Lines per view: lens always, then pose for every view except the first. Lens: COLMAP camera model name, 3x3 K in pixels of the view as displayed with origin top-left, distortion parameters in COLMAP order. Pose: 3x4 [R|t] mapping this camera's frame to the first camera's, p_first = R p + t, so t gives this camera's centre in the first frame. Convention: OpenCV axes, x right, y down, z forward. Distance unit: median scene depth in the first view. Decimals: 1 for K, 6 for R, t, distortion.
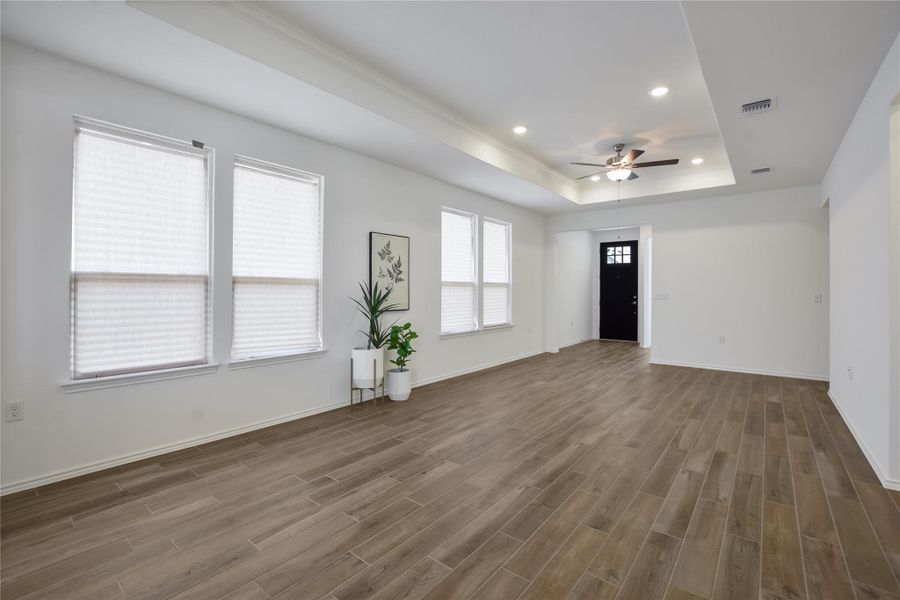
lens RADIAL K [[400.7, 0, 452.0], [0, 400.7, 289.6], [0, 0, 1]] dist [-0.021028, -0.000031]
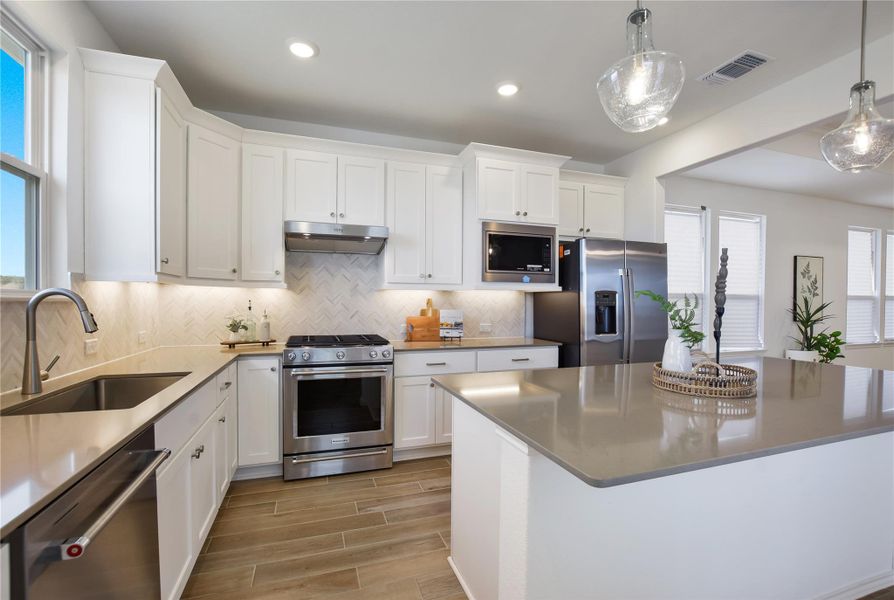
lens RADIAL K [[393.3, 0, 445.7], [0, 393.3, 307.4], [0, 0, 1]] dist [-0.019109, 0.000211]
pose [[0.842408, 0.007809, -0.538784, -0.443071], [-0.000305, 0.999902, 0.014015, -0.003003], [0.538840, -0.011642, 0.842328, -0.540009]]
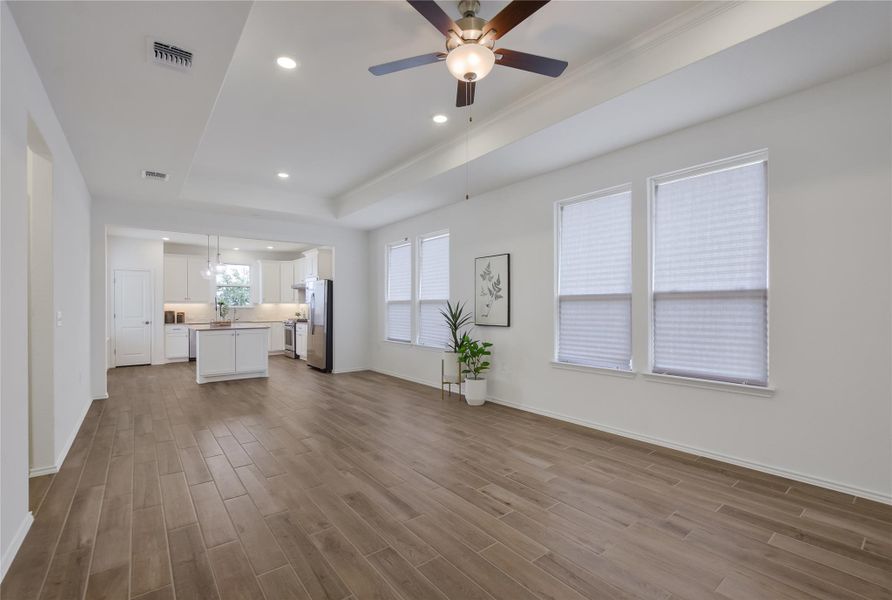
lens RADIAL K [[392.4, 0, 444.7], [0, 392.4, 307.4], [0, 0, 1]] dist [-0.019109, 0.000211]
pose [[-0.231209, 0.000726, -0.972904, 0.921142], [0.006399, 0.999979, -0.000775, 0.002713], [0.972883, -0.006405, -0.231208, 1.127531]]
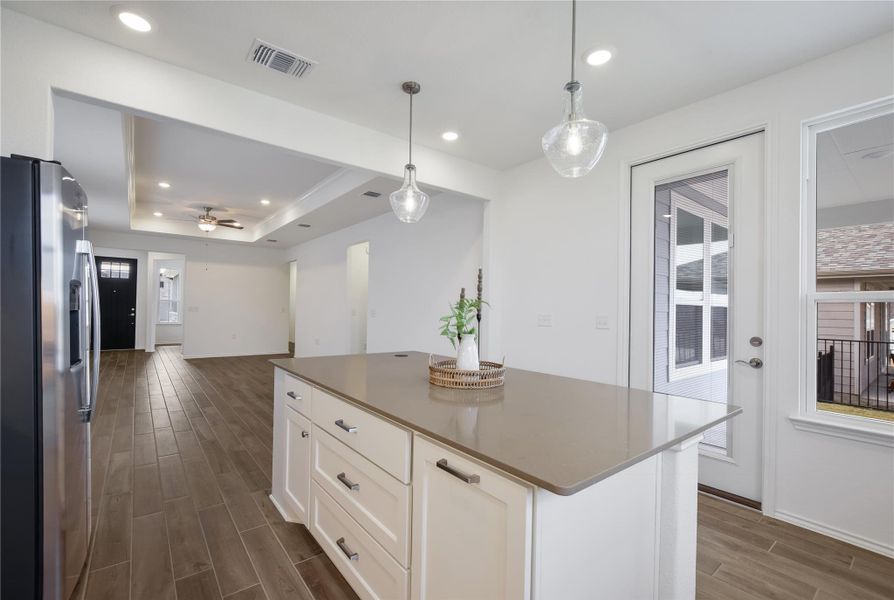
lens RADIAL K [[391.2, 0, 444.7], [0, 391.2, 306.0], [0, 0, 1]] dist [-0.001012, -0.000067]
pose [[0.228997, 0.009630, 0.973379, -0.836635], [-0.018923, 0.999806, -0.005440, -0.003566], [-0.973243, -0.017174, 0.229135, -0.213070]]
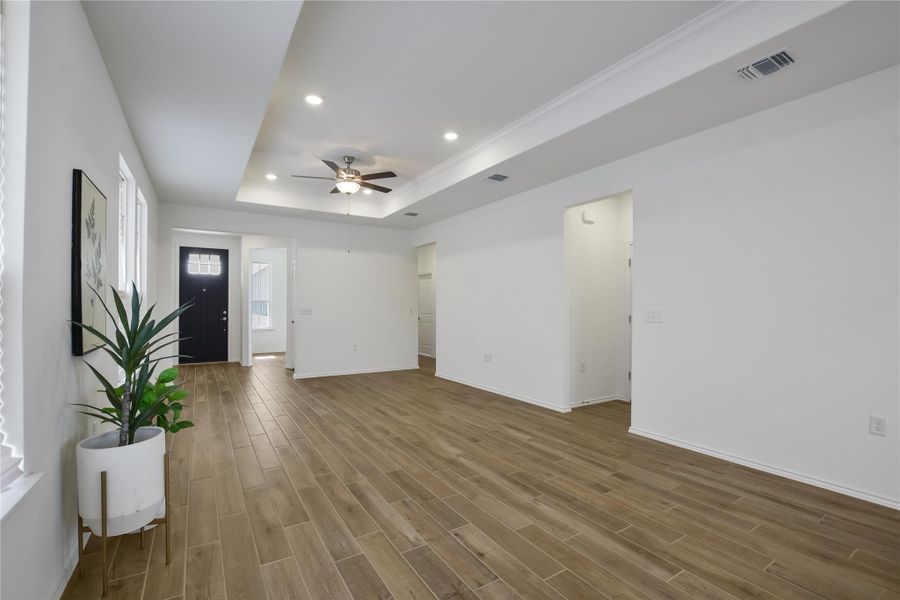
lens RADIAL K [[398.9, 0, 448.9], [0, 398.9, 306.3], [0, 0, 1]] dist [-0.026603, -0.000091]
pose [[0.329282, -0.001627, 0.944230, -0.443065], [-0.004233, 0.999986, 0.003200, -0.001044], [-0.944222, -0.005051, 0.329270, 0.465534]]
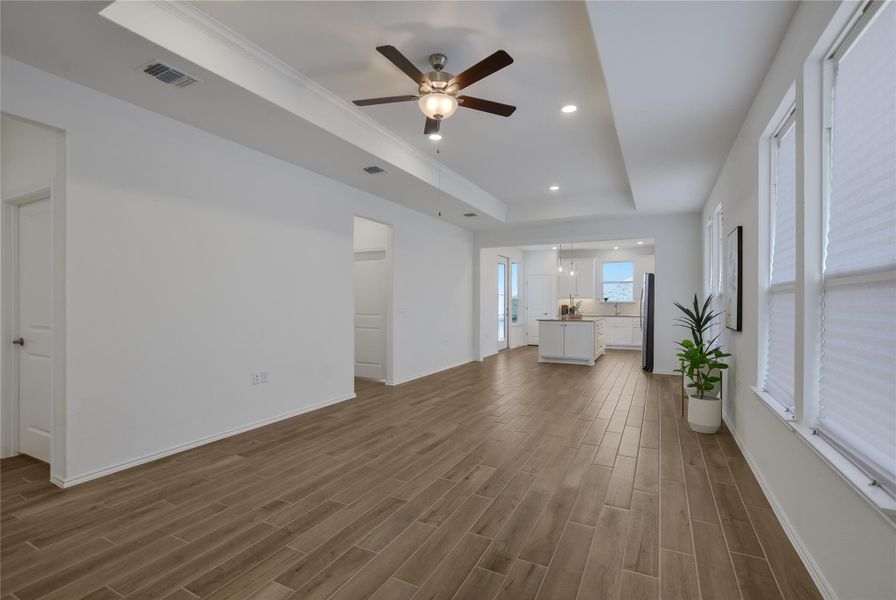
lens RADIAL K [[407.0, 0, 452.1], [0, 407.0, 303.4], [0, 0, 1]] dist [0.001070, 0.000143]
pose [[-0.979714, -0.001034, -0.200400, 0.540881], [-0.000725, 0.999998, -0.001618, 0.005088], [0.200401, -0.001440, -0.979713, 1.674771]]
